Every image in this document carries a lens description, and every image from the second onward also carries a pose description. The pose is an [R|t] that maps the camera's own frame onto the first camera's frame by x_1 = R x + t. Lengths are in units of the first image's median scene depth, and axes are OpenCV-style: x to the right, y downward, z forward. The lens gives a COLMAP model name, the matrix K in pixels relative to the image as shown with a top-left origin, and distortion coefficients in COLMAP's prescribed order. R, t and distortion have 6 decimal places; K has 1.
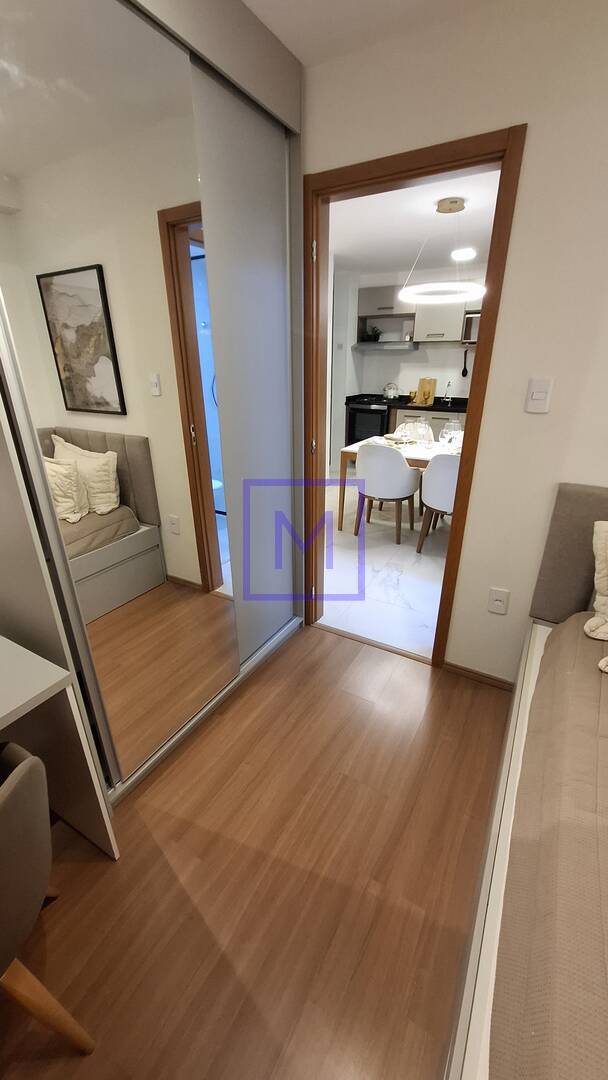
lens RADIAL K [[427.5, 0, 305.4], [0, 427.5, 539.9], [0, 0, 1]] dist [-0.007745, 0.003462]
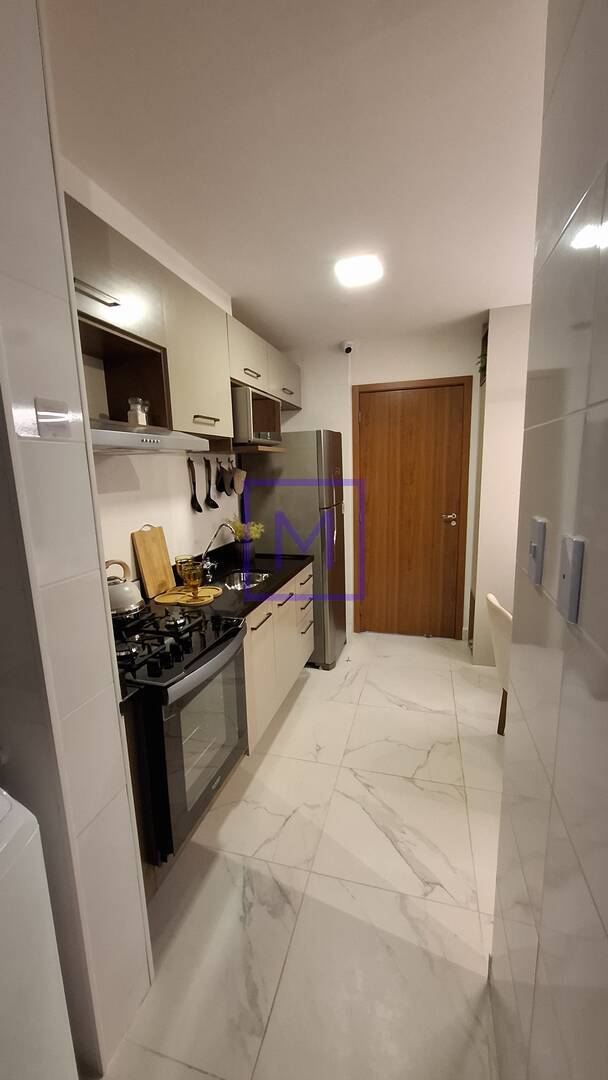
lens RADIAL K [[427.5, 0, 300.3], [0, 427.5, 542.9], [0, 0, 1]] dist [-0.007745, 0.003462]
pose [[-0.234481, -0.161993, 0.958529, -0.095717], [0.404474, 0.880359, 0.247727, -0.416314], [-0.883979, 0.445787, -0.140906, 0.967039]]
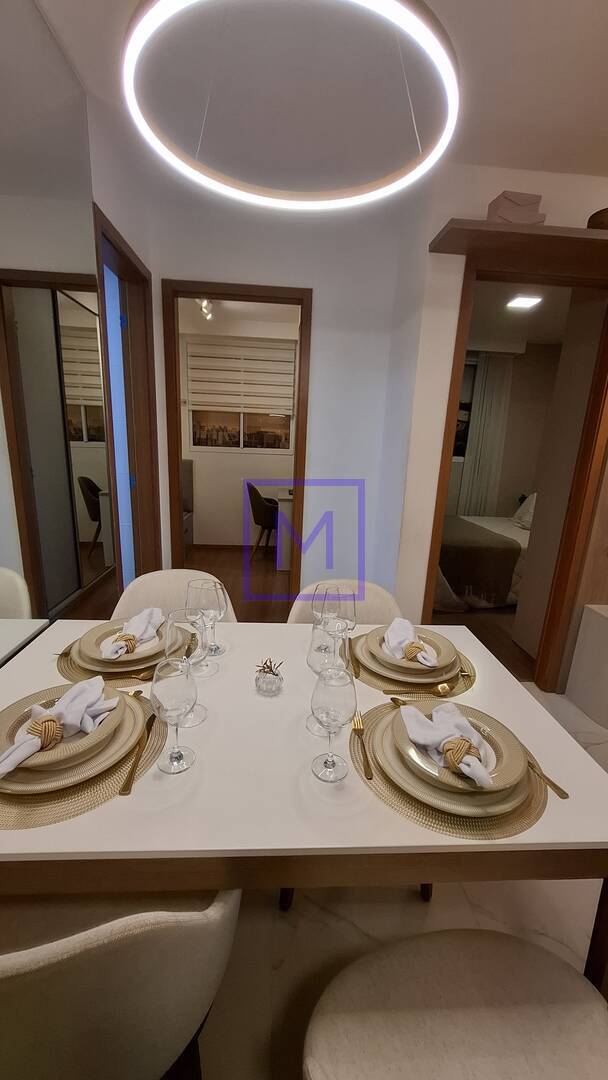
lens RADIAL K [[427.5, 0, 303.7], [0, 427.5, 545.2], [0, 0, 1]] dist [-0.007745, 0.003462]
pose [[-0.833095, 0.106174, -0.542844, 0.269841], [-0.252136, 0.800620, 0.543540, -0.290871], [0.492321, 0.589691, -0.640222, 0.733763]]
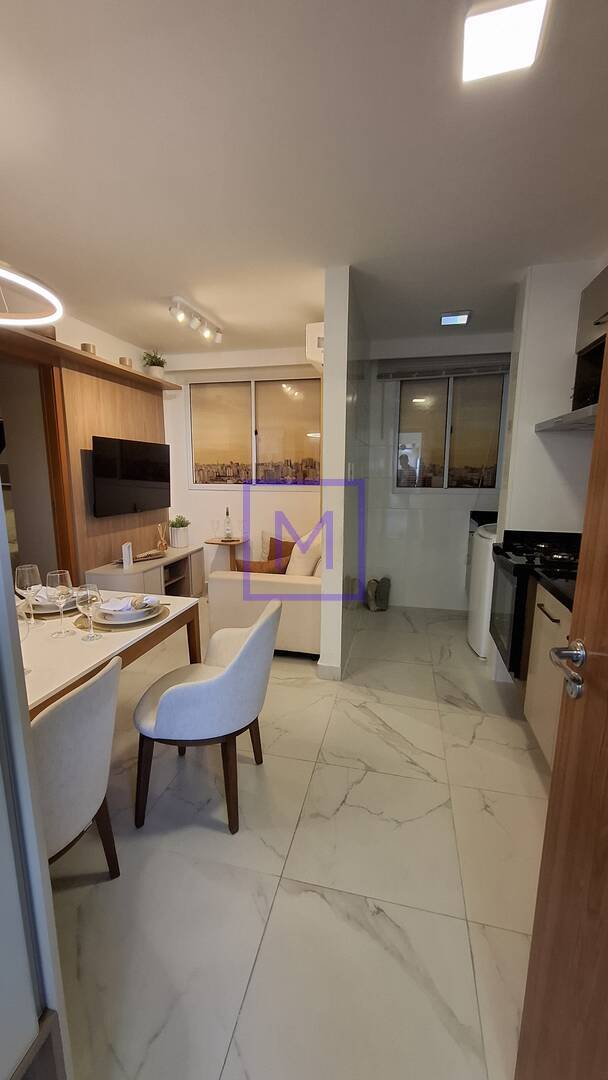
lens RADIAL K [[427.5, 0, 301.6], [0, 427.5, 539.0], [0, 0, 1]] dist [-0.007745, 0.003462]
pose [[0.279411, 0.161532, -0.946487, 0.475257], [-0.376749, 0.925139, 0.046670, -0.279745], [0.883170, 0.343548, 0.319351, 0.702083]]
